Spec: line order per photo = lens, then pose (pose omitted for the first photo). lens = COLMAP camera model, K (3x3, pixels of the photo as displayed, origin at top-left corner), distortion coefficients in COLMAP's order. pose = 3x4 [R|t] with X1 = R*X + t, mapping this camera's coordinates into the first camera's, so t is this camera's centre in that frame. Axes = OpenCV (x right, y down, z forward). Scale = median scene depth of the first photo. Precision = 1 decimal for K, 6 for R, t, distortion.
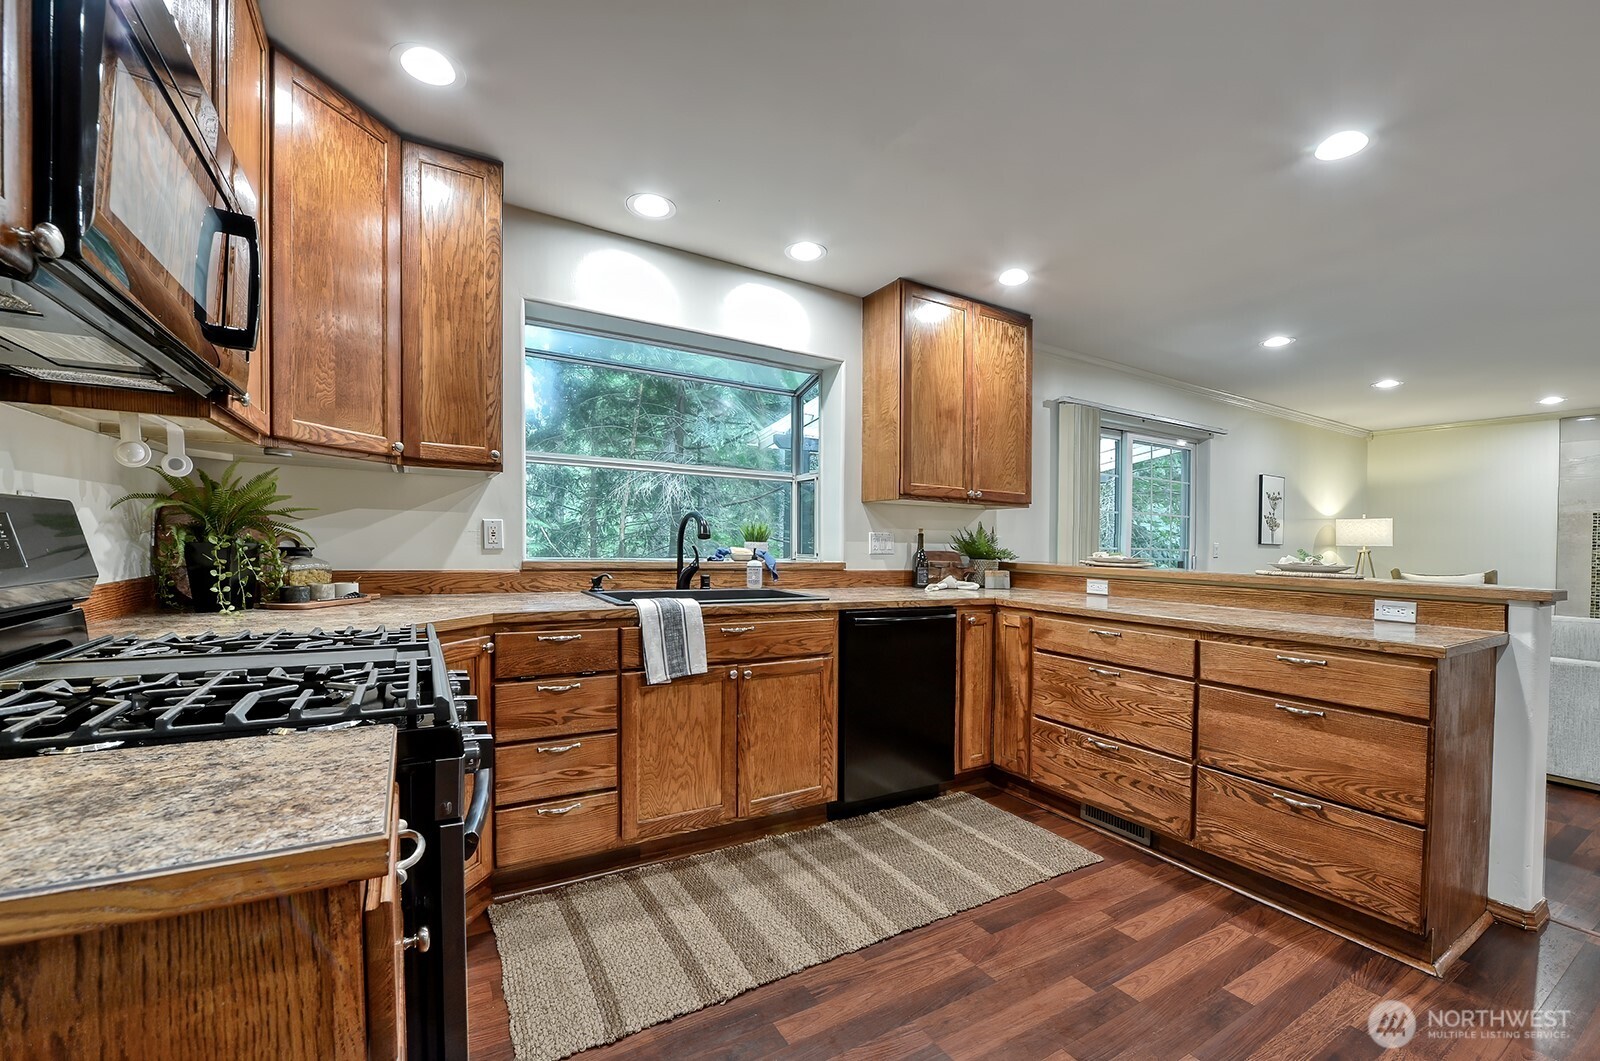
lens RADIAL K [[647.8, 0, 718.3], [0, 647.8, 554.0], [0, 0, 1]] dist [-0.003138, -0.001594]
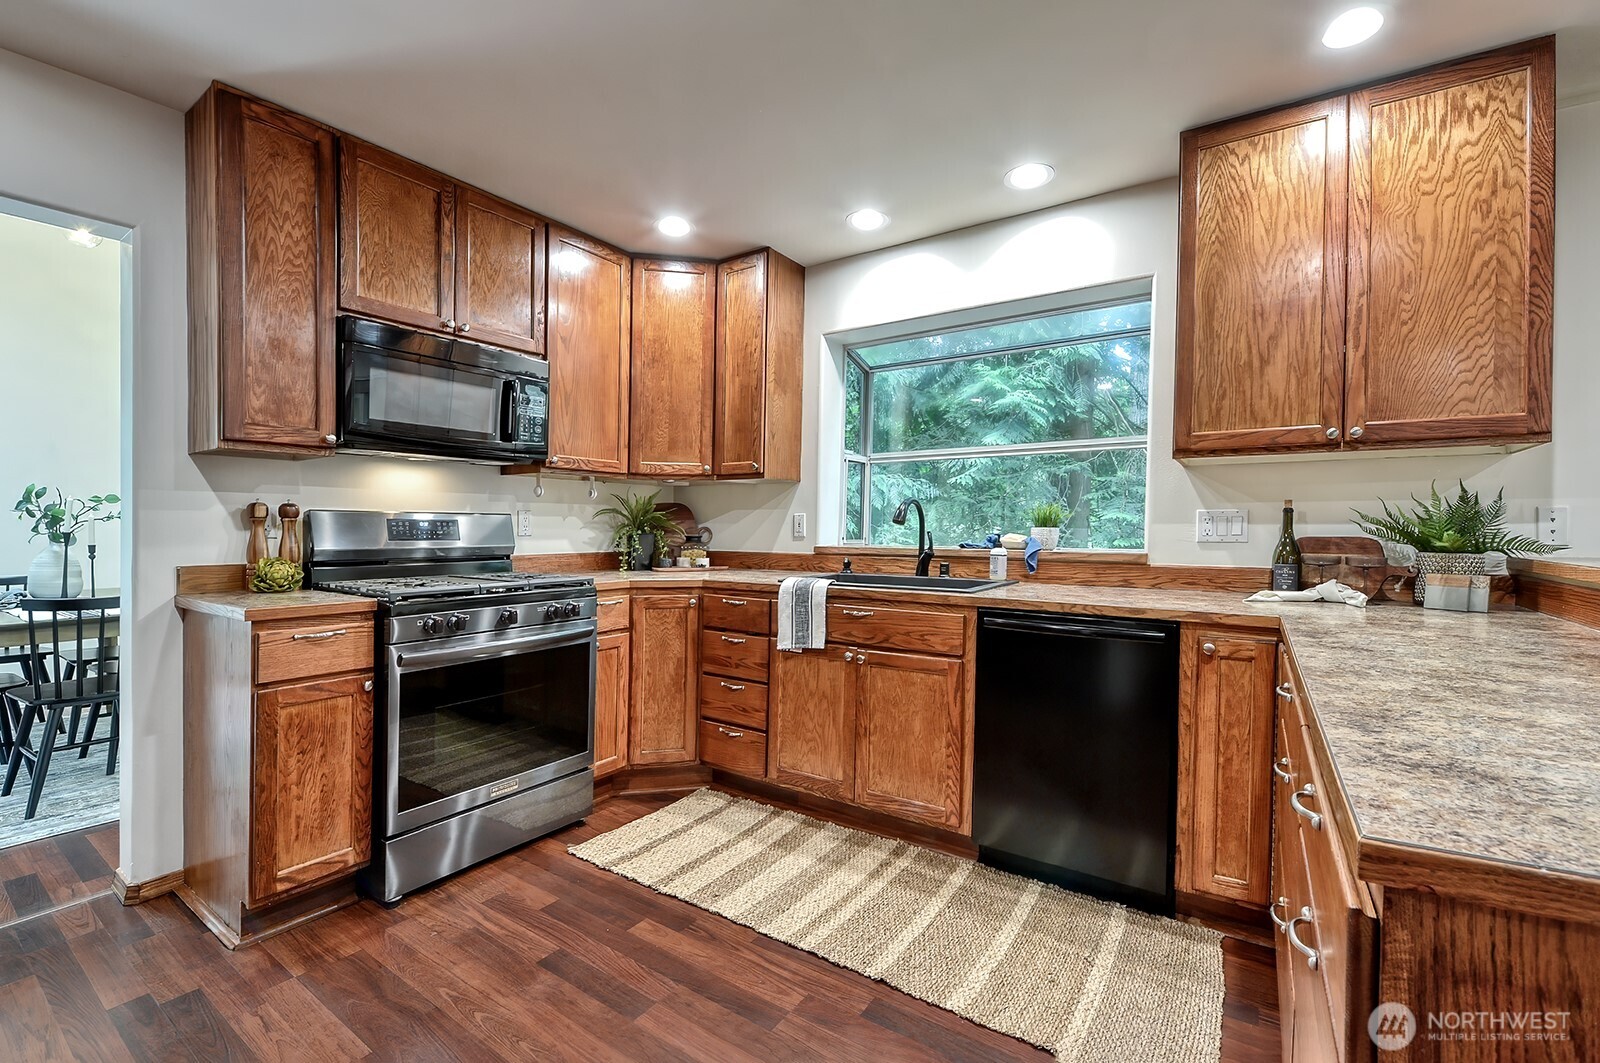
lens RADIAL K [[647.8, 0, 808.1], [0, 647.8, 531.3], [0, 0, 1]] dist [-0.003138, -0.001594]
pose [[0.484718, -0.015465, -0.874534, 0.886974], [-0.011334, 0.999649, -0.023959, 0.014035], [0.874597, 0.021525, 0.484373, 0.445687]]
